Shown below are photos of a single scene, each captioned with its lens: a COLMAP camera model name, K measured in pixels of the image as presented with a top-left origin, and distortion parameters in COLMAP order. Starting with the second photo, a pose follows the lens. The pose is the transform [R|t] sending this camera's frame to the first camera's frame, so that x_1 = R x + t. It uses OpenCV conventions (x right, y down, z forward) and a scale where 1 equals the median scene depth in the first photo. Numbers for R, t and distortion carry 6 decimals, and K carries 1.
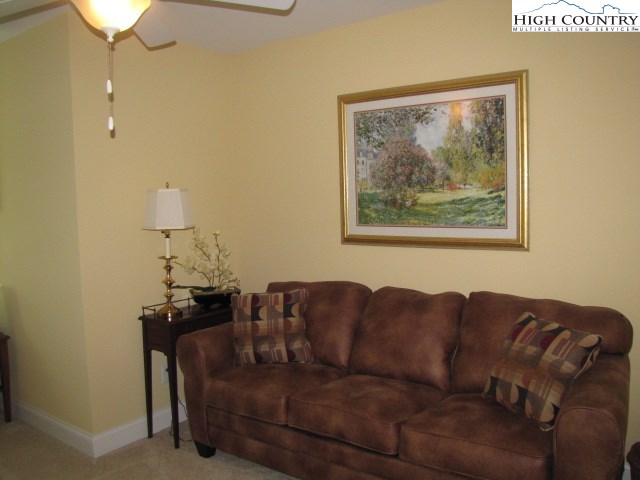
lens RADIAL K [[532.1, 0, 312.0], [0, 532.1, 237.9], [0, 0, 1]] dist [-0.187518, 0.163097]
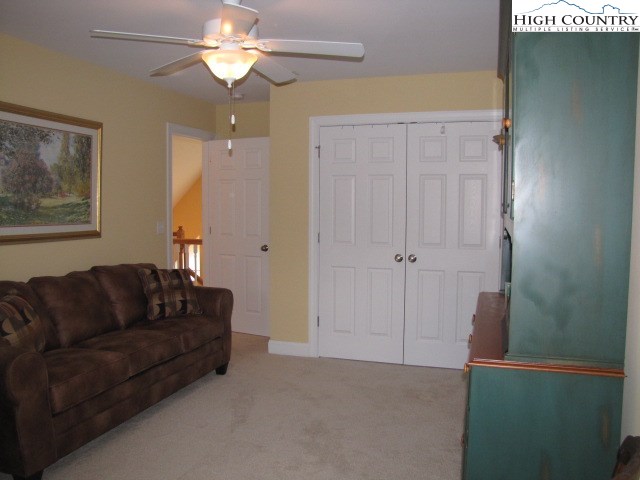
lens RADIAL K [[532.1, 0, 312.0], [0, 532.1, 237.9], [0, 0, 1]] dist [-0.187518, 0.163097]
pose [[-0.291237, -0.038769, 0.955865, -1.142369], [0.062625, 0.996263, 0.059488, -0.024065], [-0.954599, 0.077186, -0.287720, 0.752630]]
